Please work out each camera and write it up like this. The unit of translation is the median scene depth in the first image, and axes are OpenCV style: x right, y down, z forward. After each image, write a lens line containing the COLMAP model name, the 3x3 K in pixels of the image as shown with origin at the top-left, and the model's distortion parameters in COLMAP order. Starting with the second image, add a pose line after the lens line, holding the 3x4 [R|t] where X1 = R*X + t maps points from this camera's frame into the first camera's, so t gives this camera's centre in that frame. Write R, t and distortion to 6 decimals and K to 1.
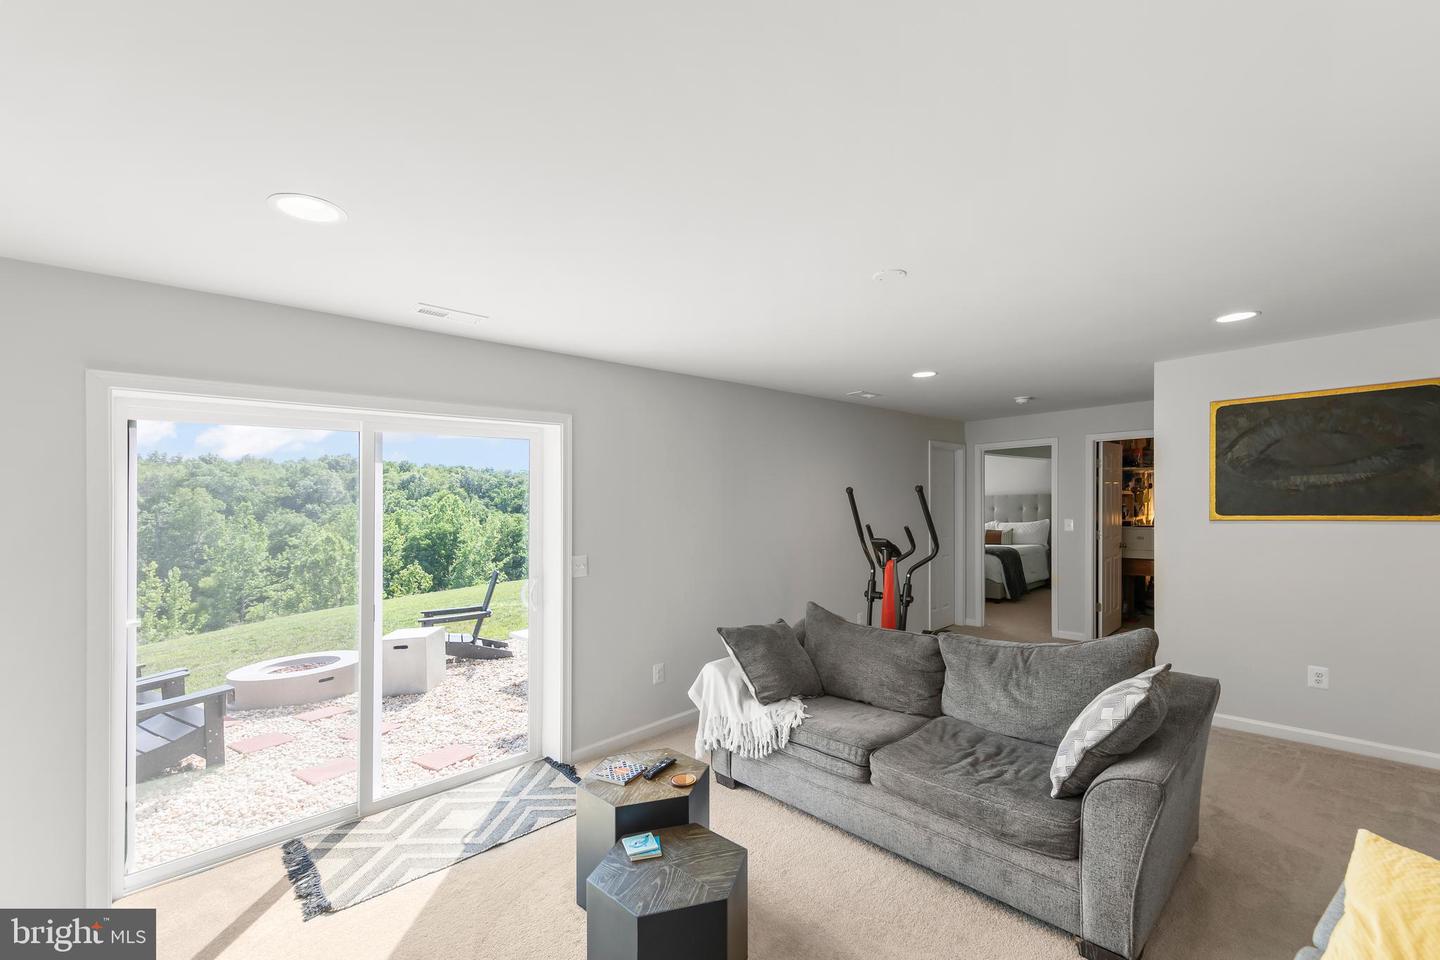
lens RADIAL K [[609.6, 0, 721.8], [0, 609.6, 493.3], [0, 0, 1]] dist [0.004502, 0.000409]
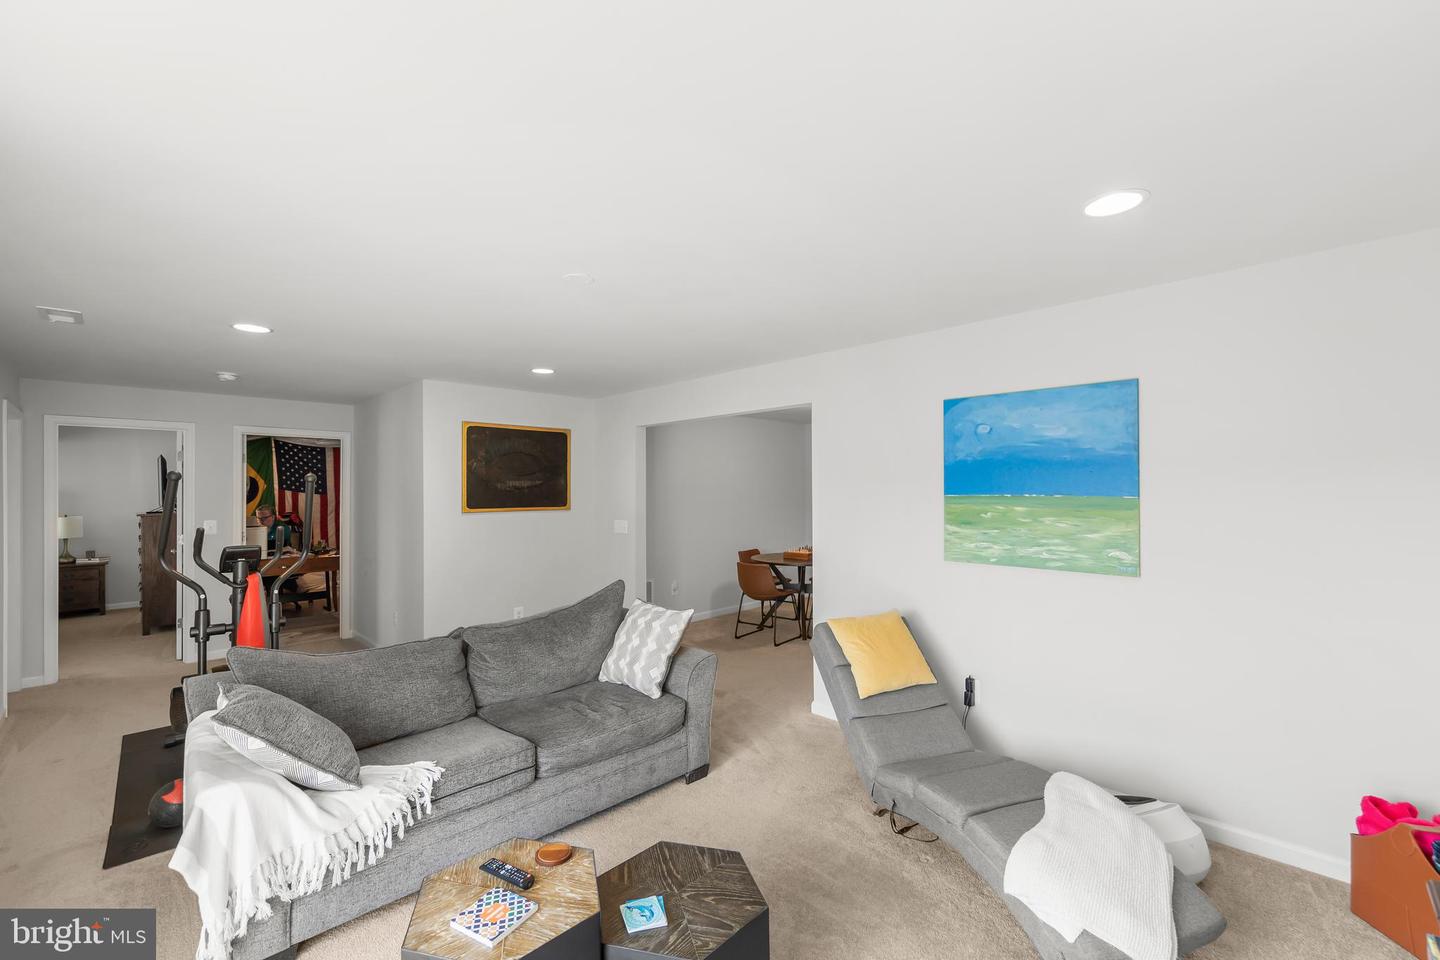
lens RADIAL K [[609.6, 0, 721.5], [0, 609.6, 491.0], [0, 0, 1]] dist [0.004502, 0.000409]
pose [[-0.019123, 0.020649, 0.999604, -0.712483], [-0.009249, 0.999740, -0.020829, 0.028793], [-0.999774, -0.009644, -0.018927, 0.689392]]
